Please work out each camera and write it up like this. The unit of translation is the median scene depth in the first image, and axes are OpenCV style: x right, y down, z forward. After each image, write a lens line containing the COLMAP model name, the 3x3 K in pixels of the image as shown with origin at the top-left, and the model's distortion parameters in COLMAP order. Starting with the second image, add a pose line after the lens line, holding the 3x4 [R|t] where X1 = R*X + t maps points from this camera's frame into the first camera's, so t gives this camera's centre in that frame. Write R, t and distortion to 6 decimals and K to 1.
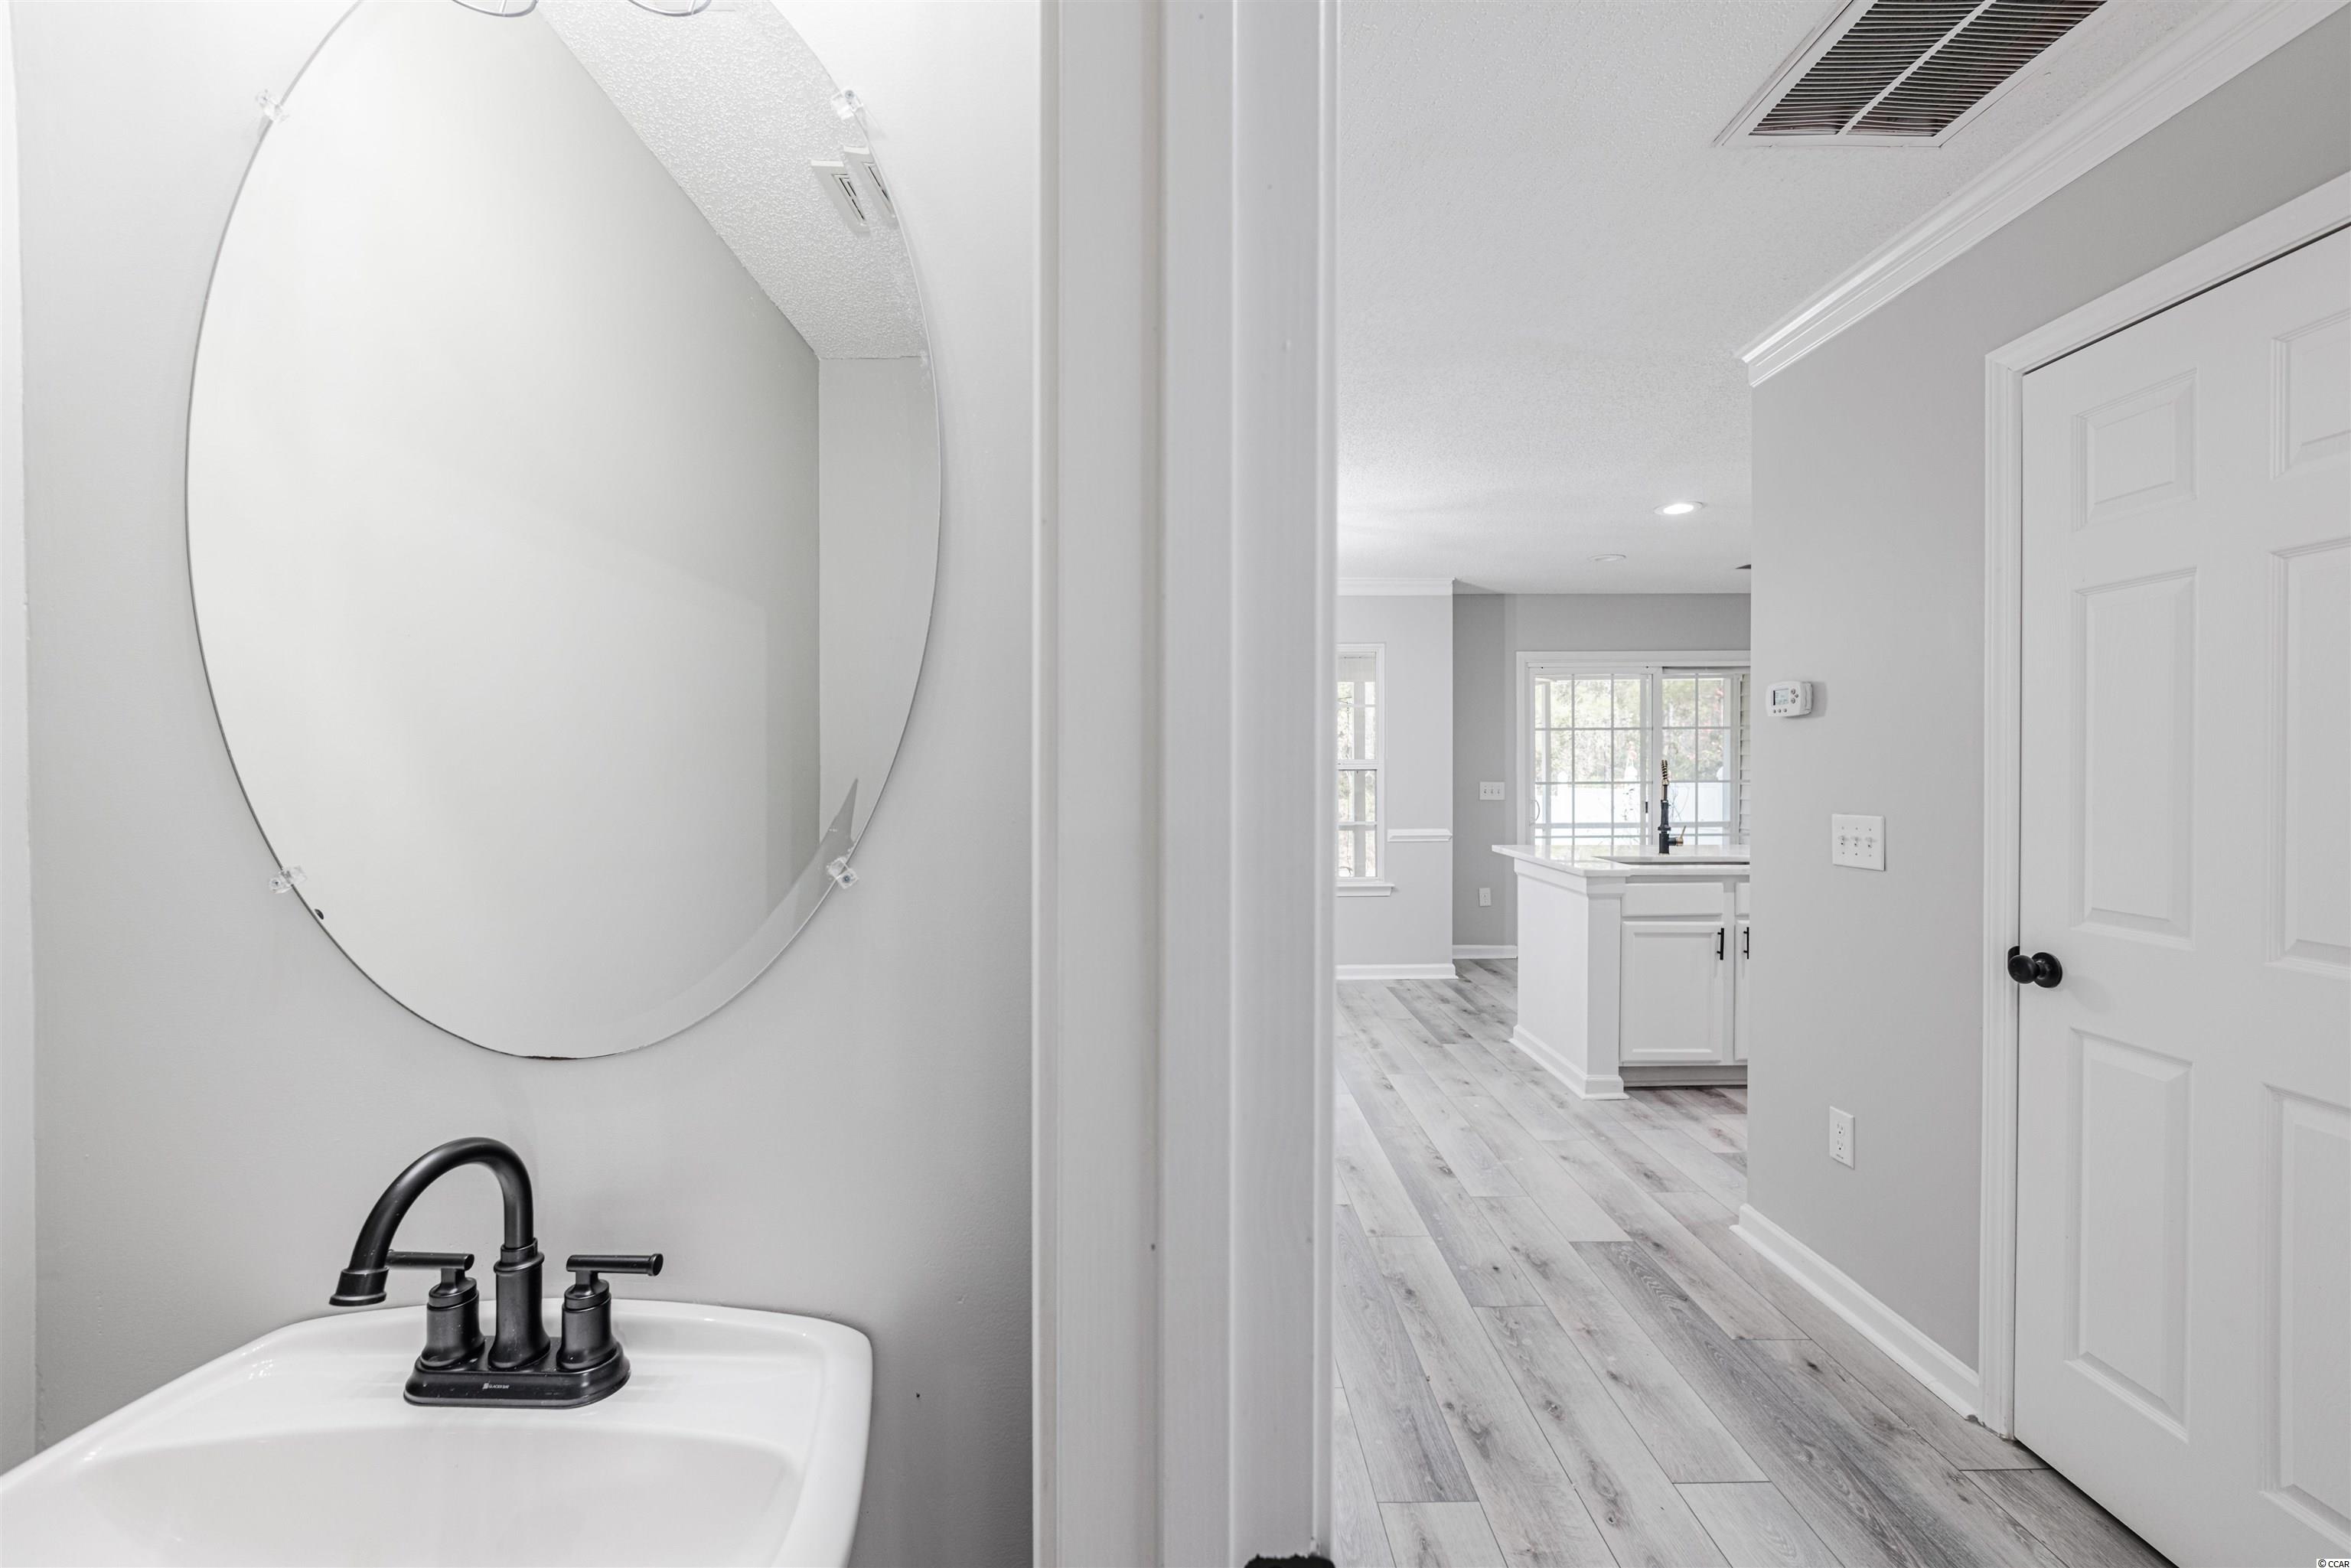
lens RADIAL K [[1025.6, 0, 1184.5], [0, 1025.6, 787.9], [0, 0, 1]] dist [0.002381, 0.000233]
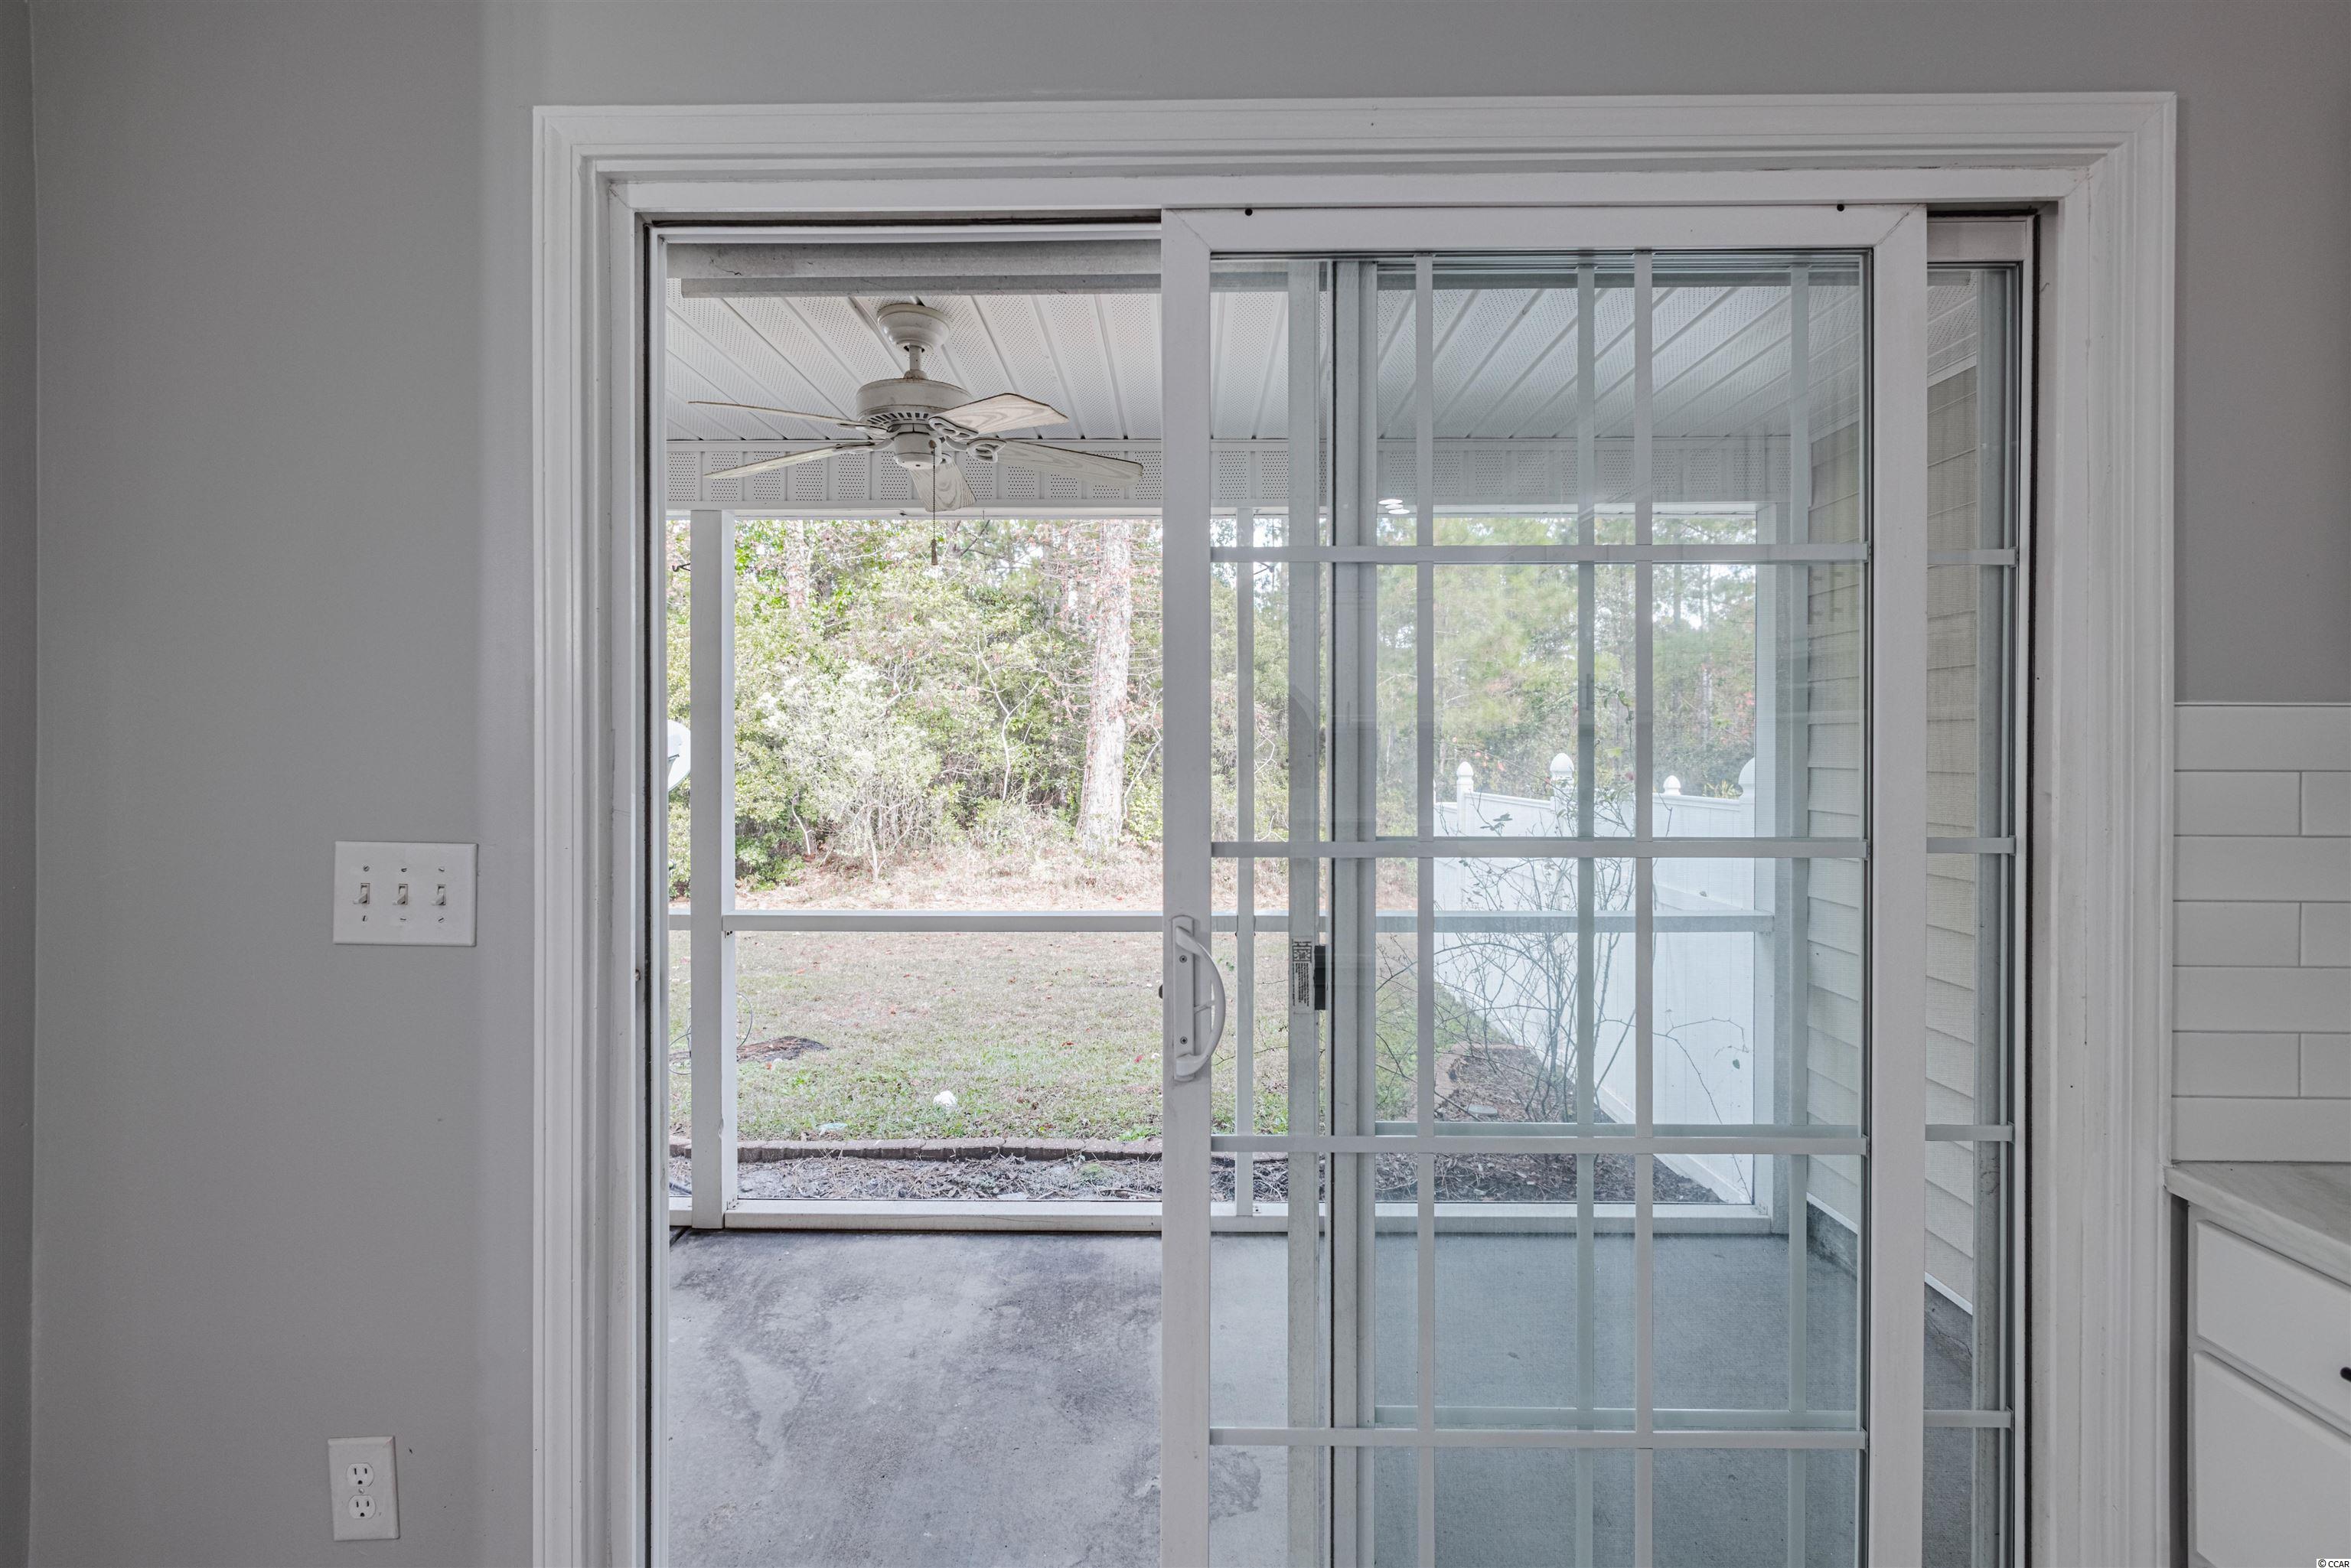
lens RADIAL K [[1025.6, 0, 1173.3], [0, 1025.6, 767.4], [0, 0, 1]] dist [0.002381, 0.000233]
pose [[0.999314, -0.001445, -0.036998, 1.221592], [0.001406, 0.999998, -0.001084, -0.049989], [0.036999, 0.001031, 0.999315, 2.319990]]
